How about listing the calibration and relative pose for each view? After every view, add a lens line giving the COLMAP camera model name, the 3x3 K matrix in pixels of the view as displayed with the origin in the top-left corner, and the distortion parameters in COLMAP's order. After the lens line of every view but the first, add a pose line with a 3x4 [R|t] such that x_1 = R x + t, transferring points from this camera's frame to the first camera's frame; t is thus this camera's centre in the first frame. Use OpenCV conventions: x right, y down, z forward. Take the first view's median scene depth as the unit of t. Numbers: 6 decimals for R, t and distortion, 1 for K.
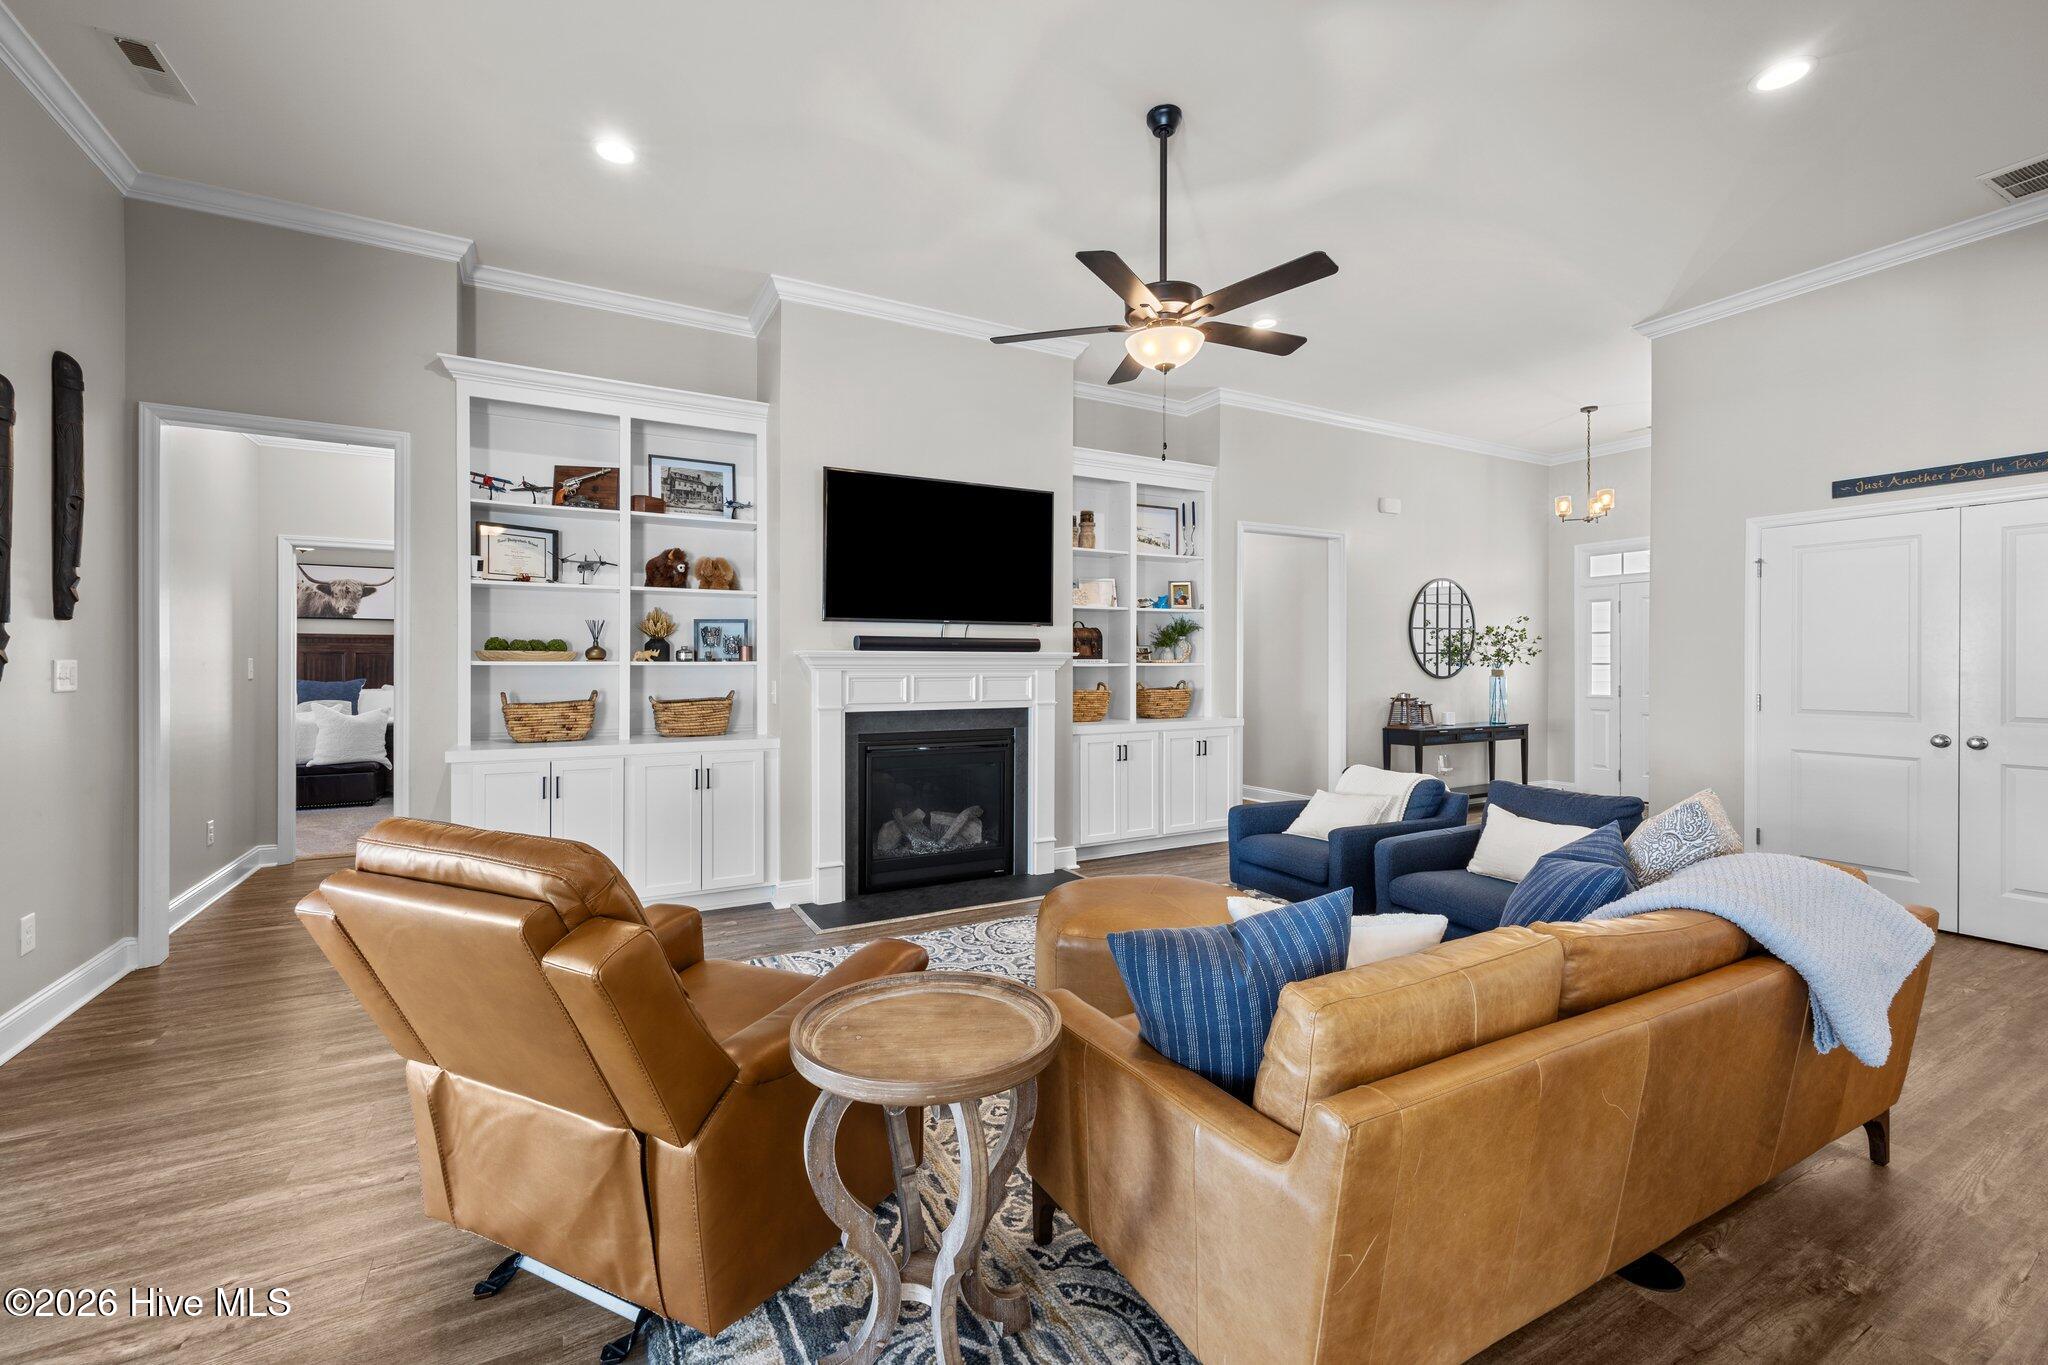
lens RADIAL K [[853.7, 0, 1024.8], [0, 853.7, 637.4], [0, 0, 1]] dist [-0.001009, -0.000138]
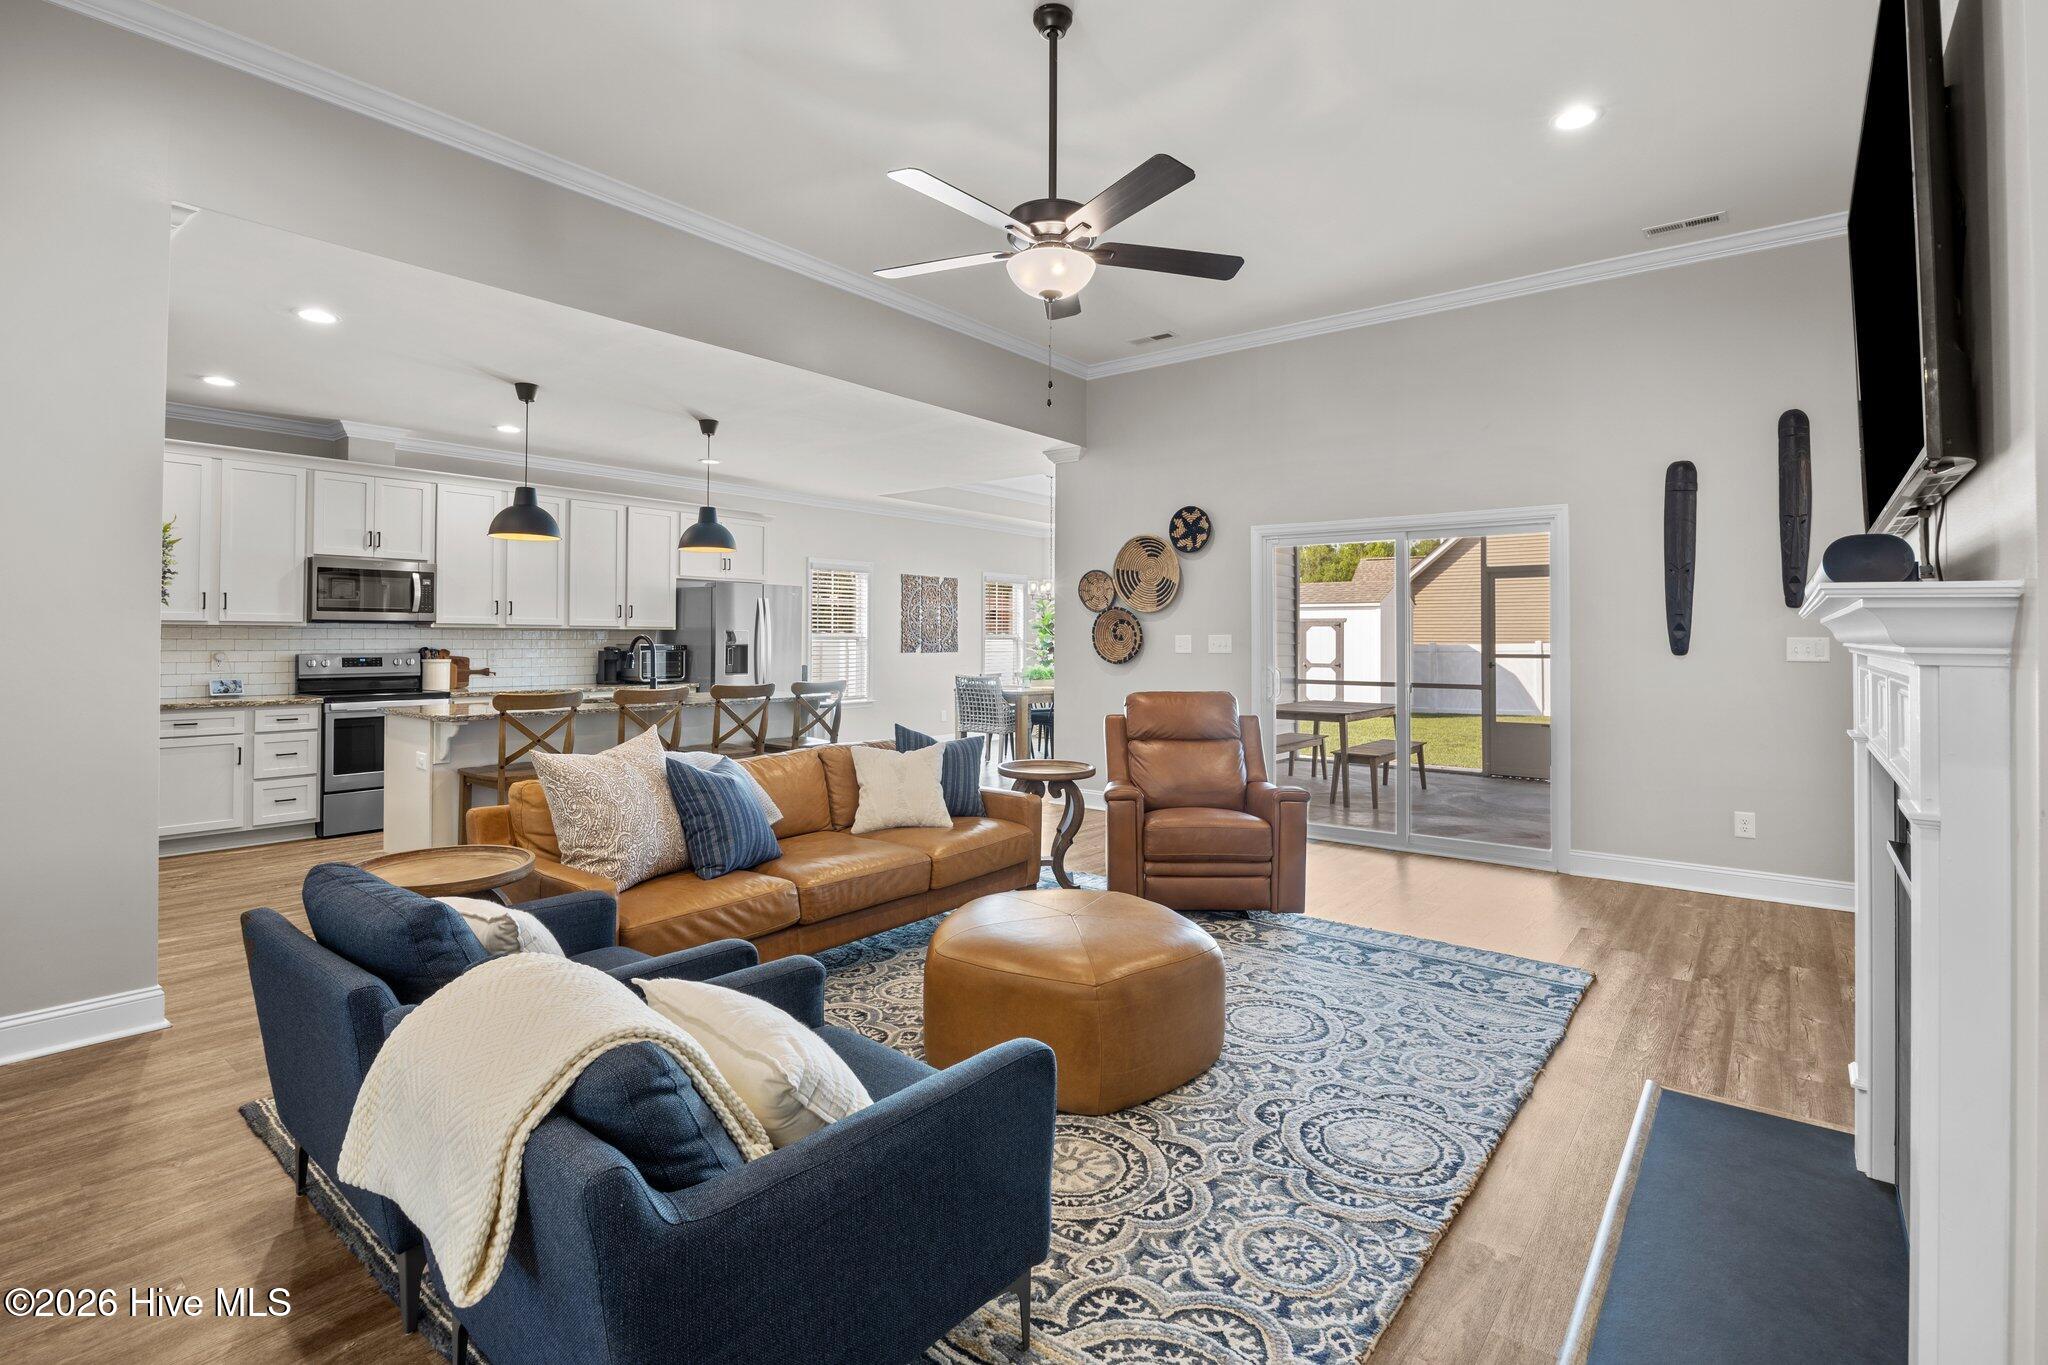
lens RADIAL K [[961.8, 0, 1019.8], [0, 961.8, 634.2], [0, 0, 1]] dist [-0.017559, -0.000428]
pose [[-0.927772, -0.009555, -0.373025, 0.429994], [0.002873, 0.999460, -0.032748, 0.049190], [0.373136, -0.031454, -0.927243, 1.473003]]
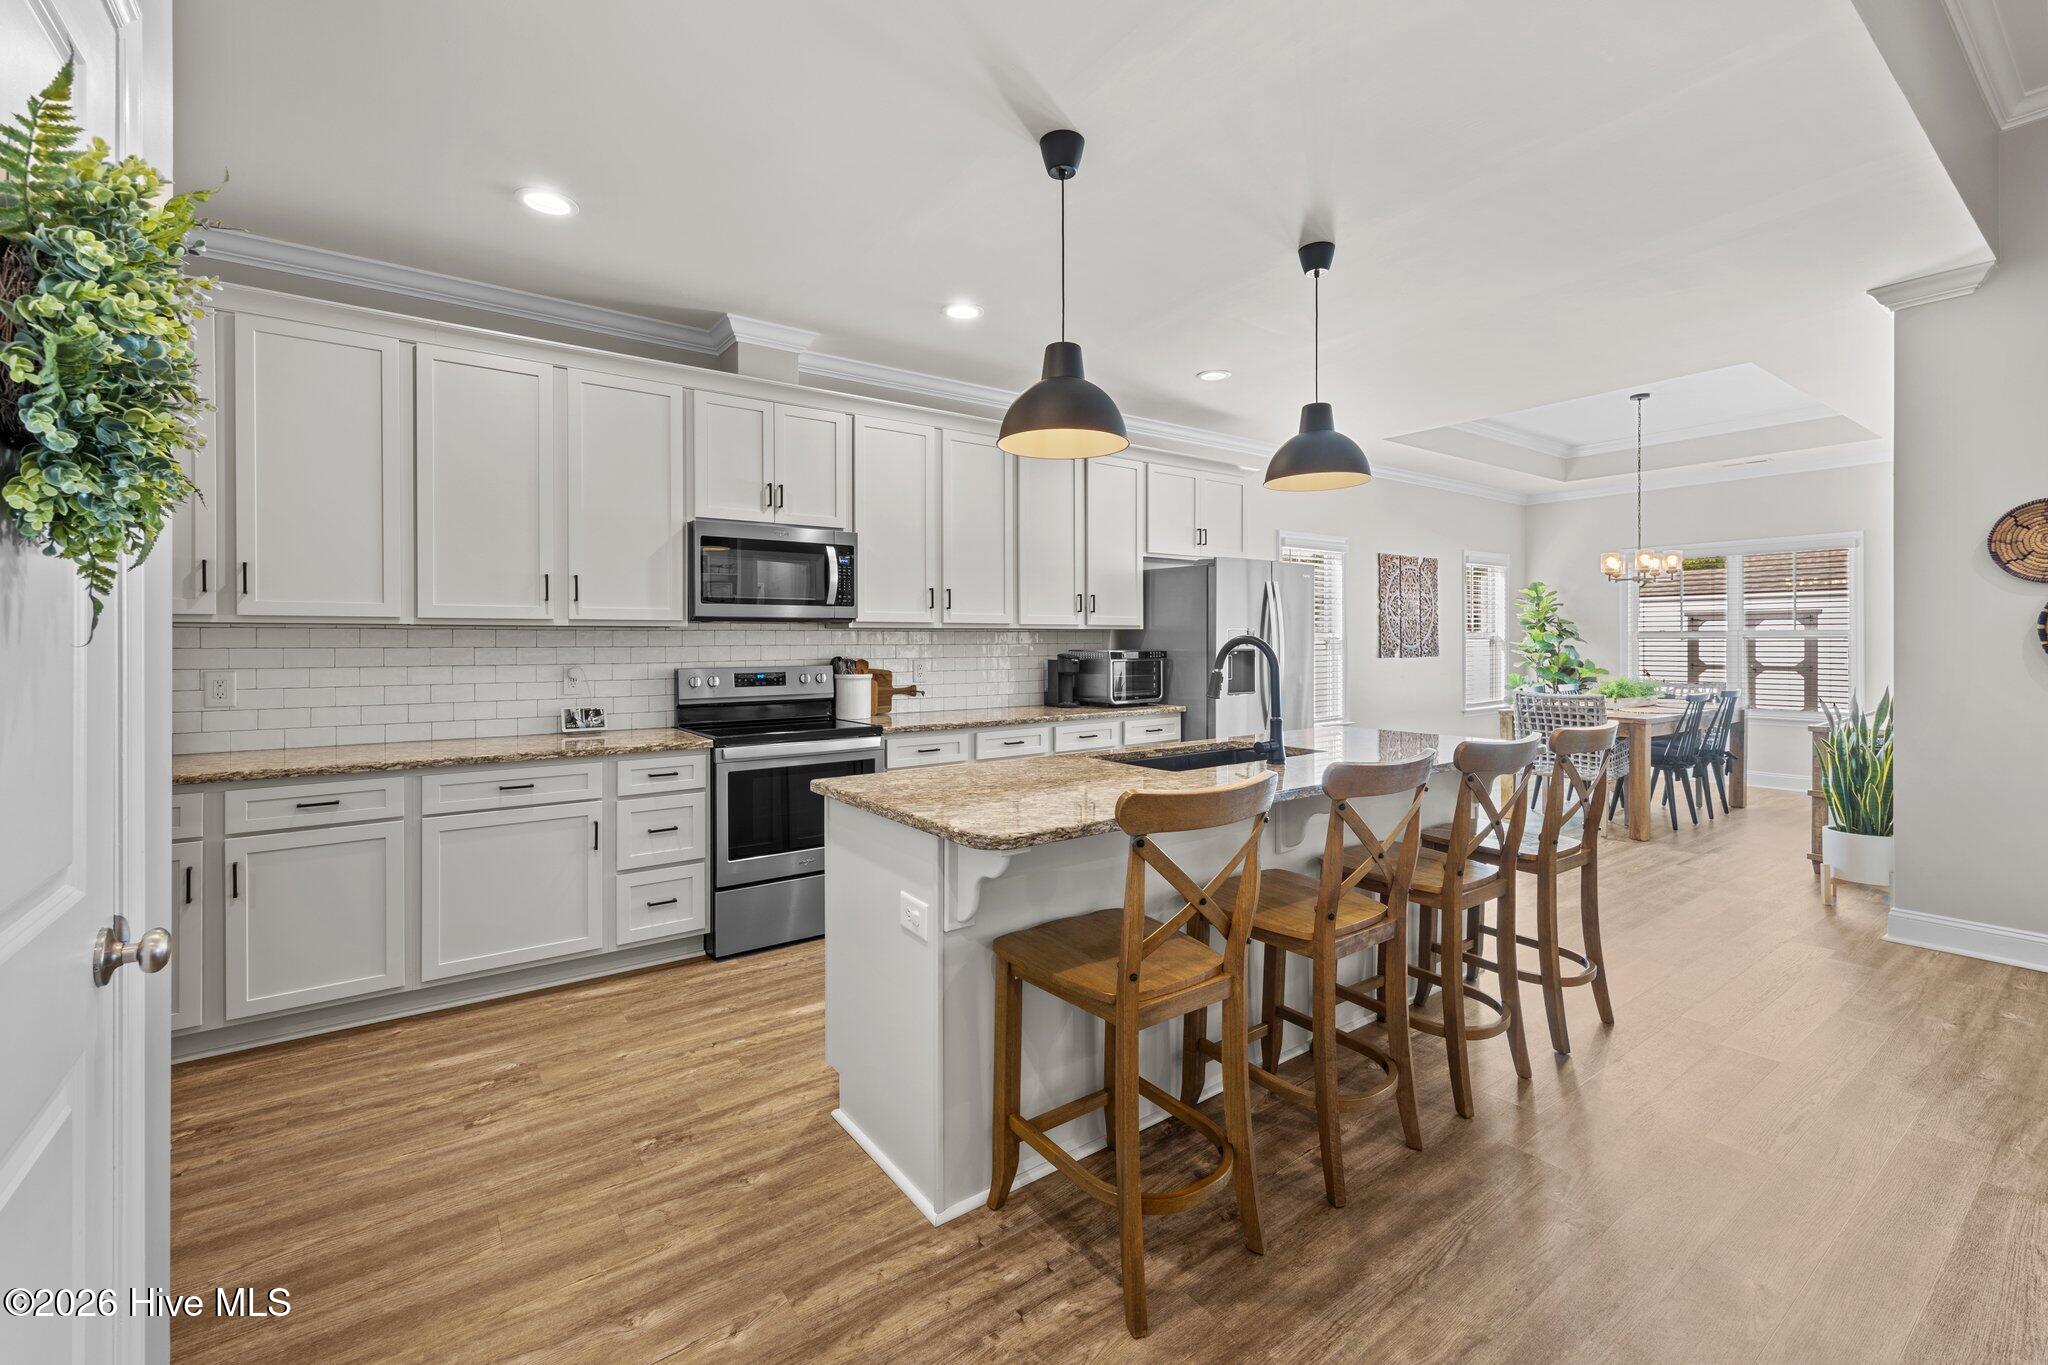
lens RADIAL K [[864.2, 0, 1030.5], [0, 864.2, 653.3], [0, 0, 1]] dist [0.002956, 0.000160]
pose [[-0.993247, 0.001766, -0.116009, 0.666930], [0.003421, 0.999895, -0.014069, 0.025130], [0.115972, -0.014370, -0.993149, 0.584507]]
